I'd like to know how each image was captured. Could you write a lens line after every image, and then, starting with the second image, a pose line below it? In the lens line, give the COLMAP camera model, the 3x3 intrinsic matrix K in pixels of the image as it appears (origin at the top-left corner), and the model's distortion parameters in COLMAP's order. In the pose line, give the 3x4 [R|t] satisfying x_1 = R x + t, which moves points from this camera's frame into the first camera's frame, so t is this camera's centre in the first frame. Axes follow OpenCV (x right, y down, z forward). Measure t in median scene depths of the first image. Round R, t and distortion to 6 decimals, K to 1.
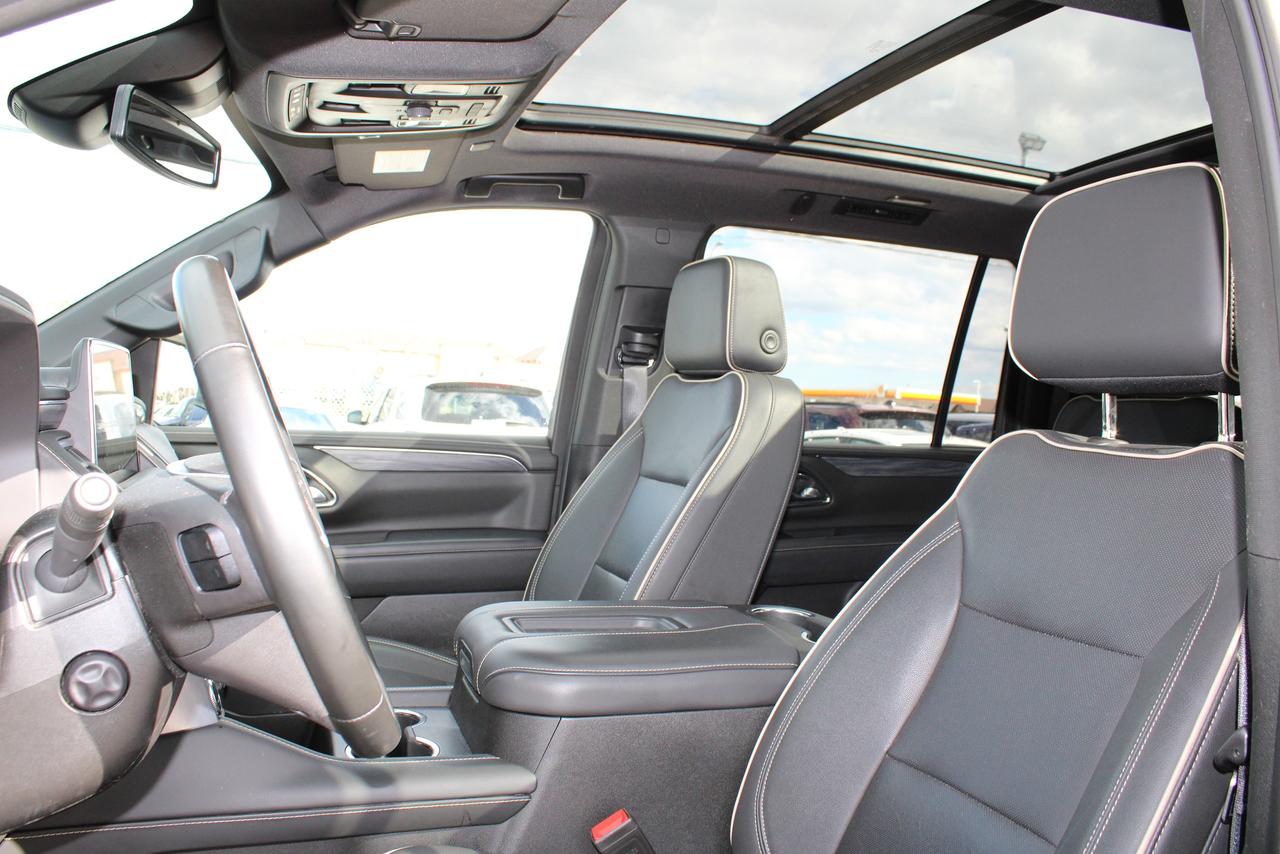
lens RADIAL K [[1077.4, 0, 628.4], [0, 1077.4, 432.2], [0, 0, 1]] dist [-0.162586, 0.123567]
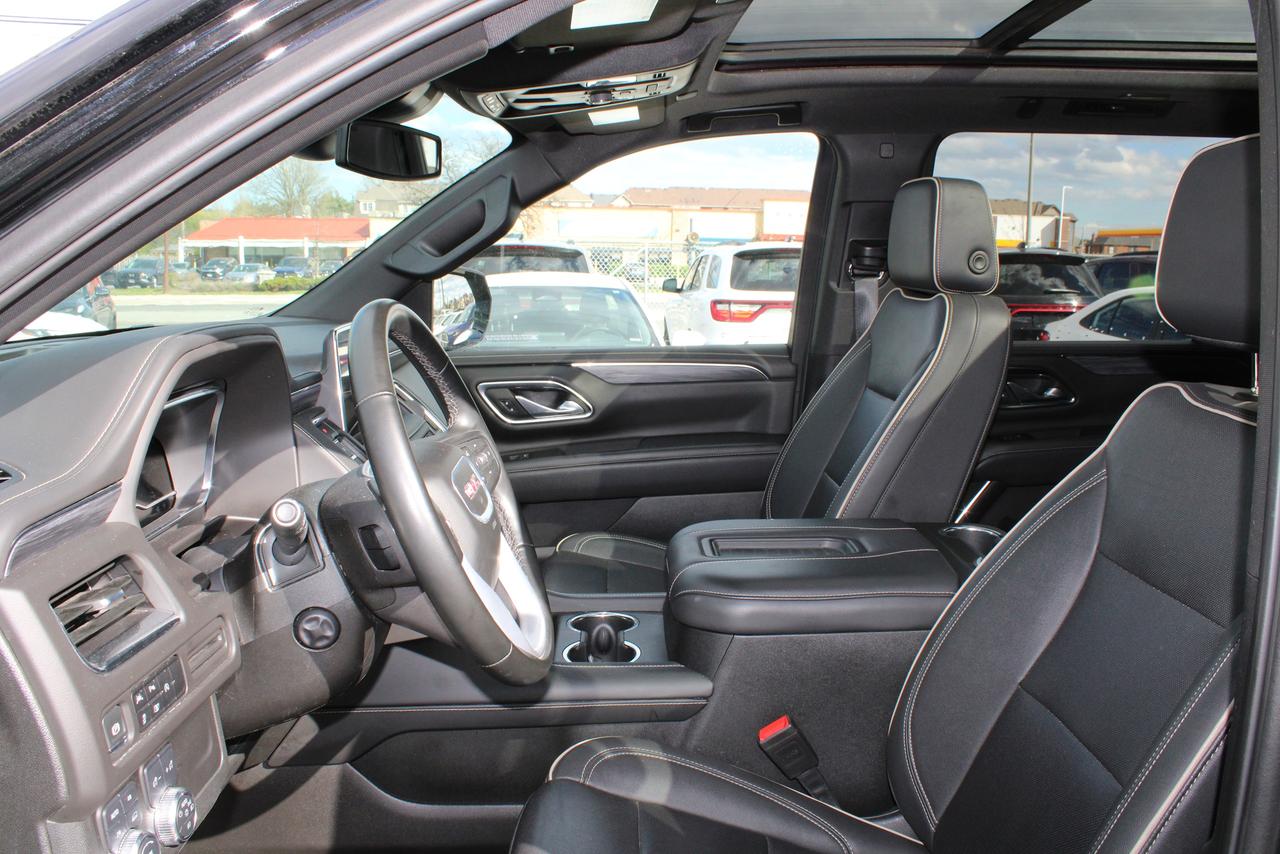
lens RADIAL K [[1077.4, 0, 627.7], [0, 1077.4, 436.4], [0, 0, 1]] dist [-0.162586, 0.123567]
pose [[0.952707, -0.001303, -0.303889, 0.124172], [0.044375, 0.989869, 0.134872, -0.074078], [0.300634, -0.141979, 0.943112, -0.069303]]
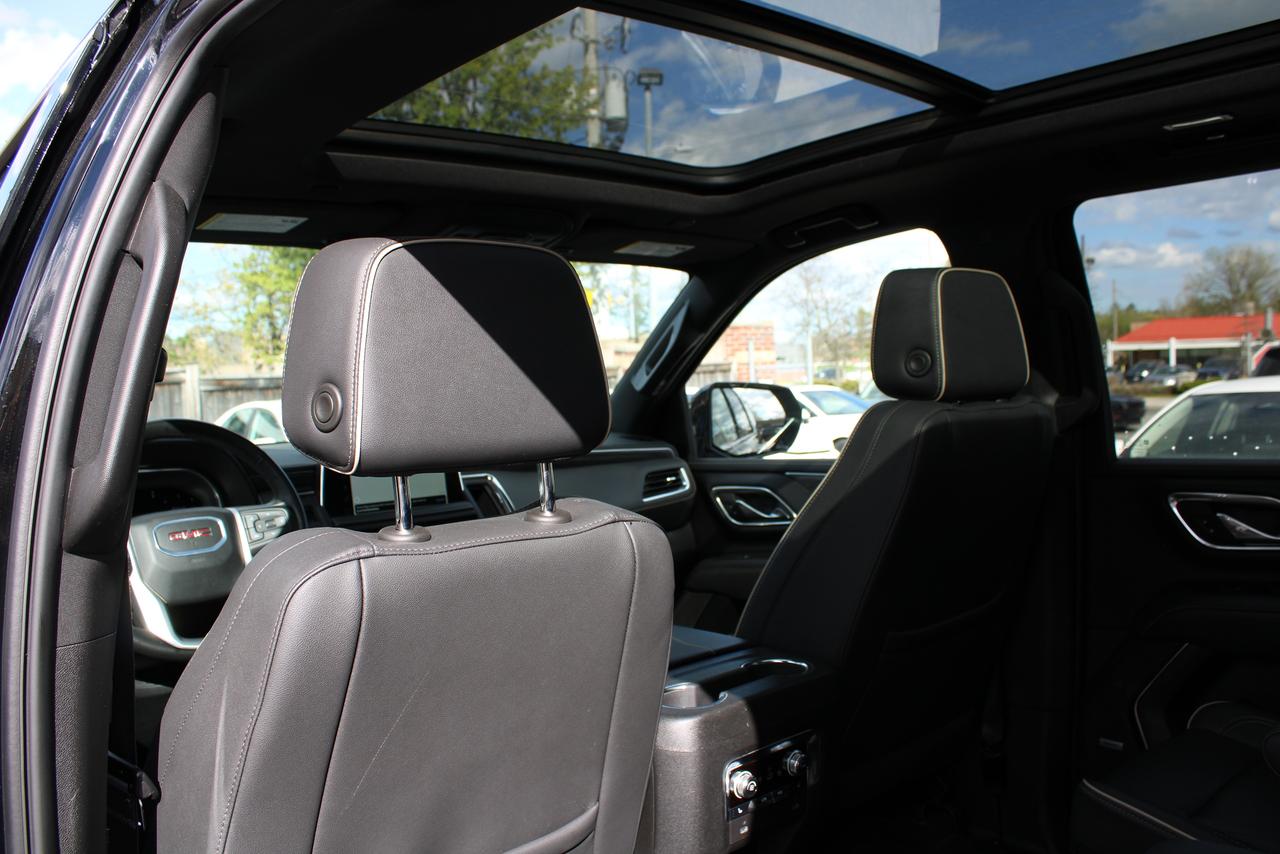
lens RADIAL K [[1077.4, 0, 617.2], [0, 1077.4, 441.6], [0, 0, 1]] dist [-0.162586, 0.123567]
pose [[0.376855, -0.016099, -0.926132, 0.877297], [0.044652, 0.999002, 0.000804, -0.036400], [0.925196, -0.041657, 0.377197, 0.474367]]
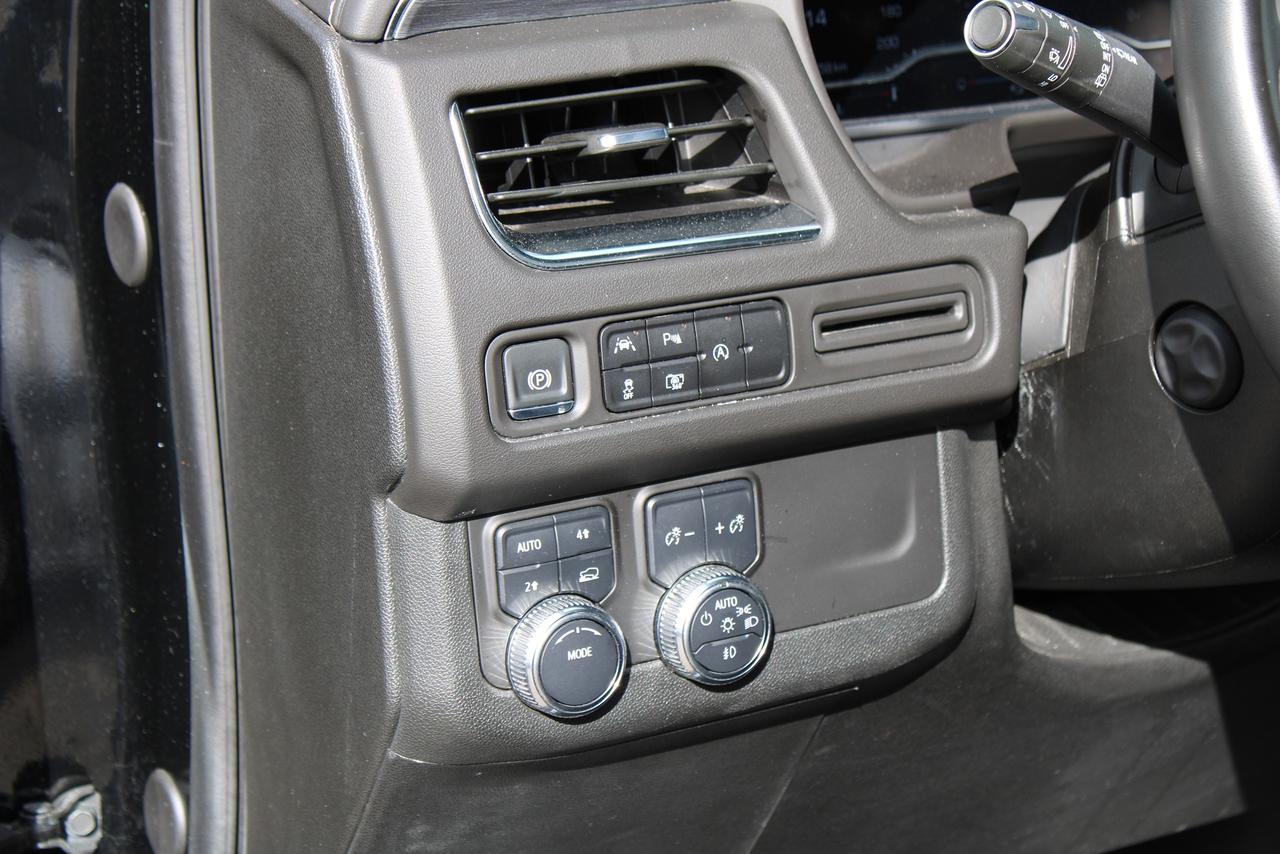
lens RADIAL K [[3077.0, 0, 646.7], [0, 3077.0, 432.1], [0, 0, 1]] dist [0.096079, 0.000000]
pose [[0.221818, 0.216003, -0.950862, 0.416704], [0.008742, 0.974676, 0.223452, -0.040384], [0.975049, -0.057878, 0.214312, 0.134431]]
